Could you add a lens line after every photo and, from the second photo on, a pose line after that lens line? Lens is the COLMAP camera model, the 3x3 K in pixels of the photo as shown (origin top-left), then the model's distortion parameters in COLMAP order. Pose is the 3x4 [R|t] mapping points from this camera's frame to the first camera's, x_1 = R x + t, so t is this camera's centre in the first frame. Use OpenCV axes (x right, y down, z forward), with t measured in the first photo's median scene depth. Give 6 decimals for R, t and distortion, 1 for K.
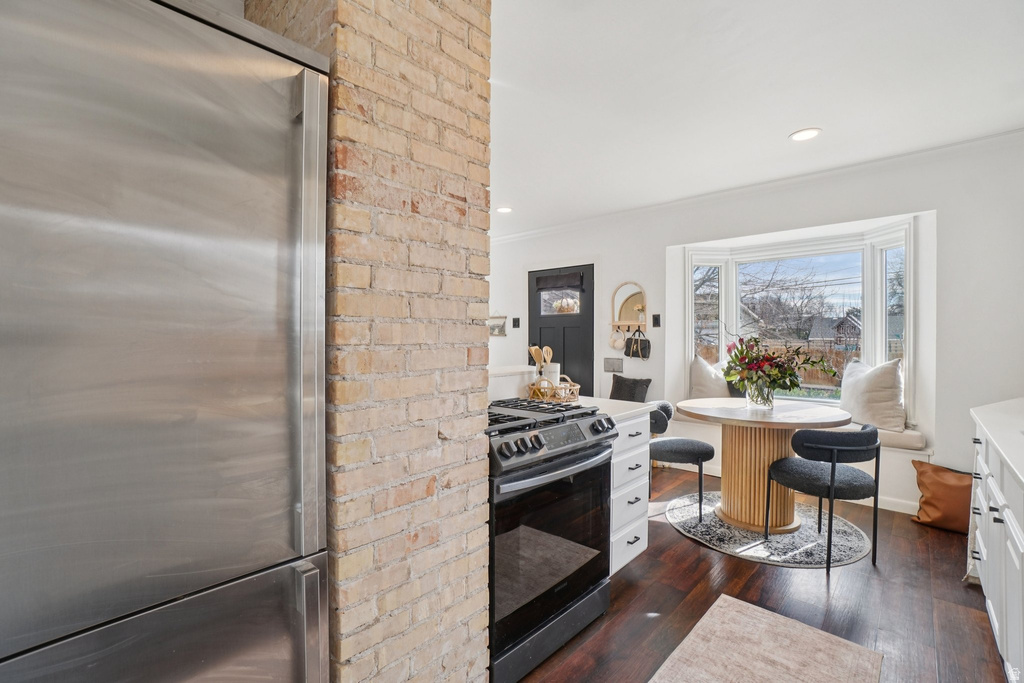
lens RADIAL K [[453.1, 0, 508.7], [0, 453.1, 340.2], [0, 0, 1]] dist [-0.061292, 0.023000]
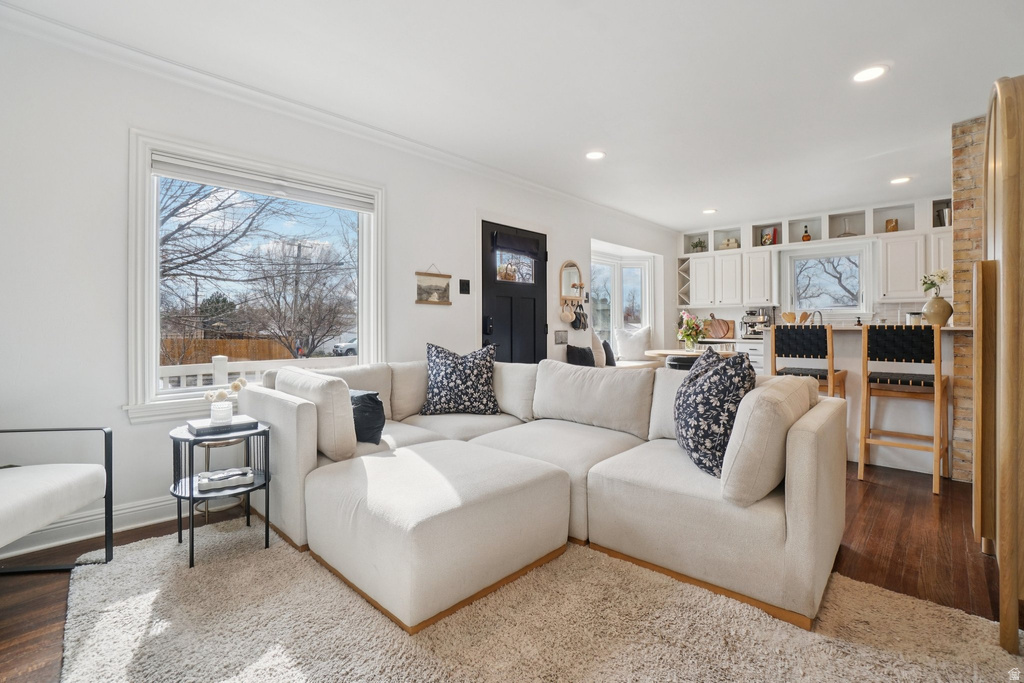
lens RADIAL K [[453.1, 0, 508.7], [0, 453.1, 340.2], [0, 0, 1]] dist [-0.061292, 0.023000]
pose [[0.049862, -0.027658, 0.998373, -1.218865], [0.012772, 0.999552, 0.027053, 0.047363], [-0.998674, 0.011403, 0.050193, 1.596486]]
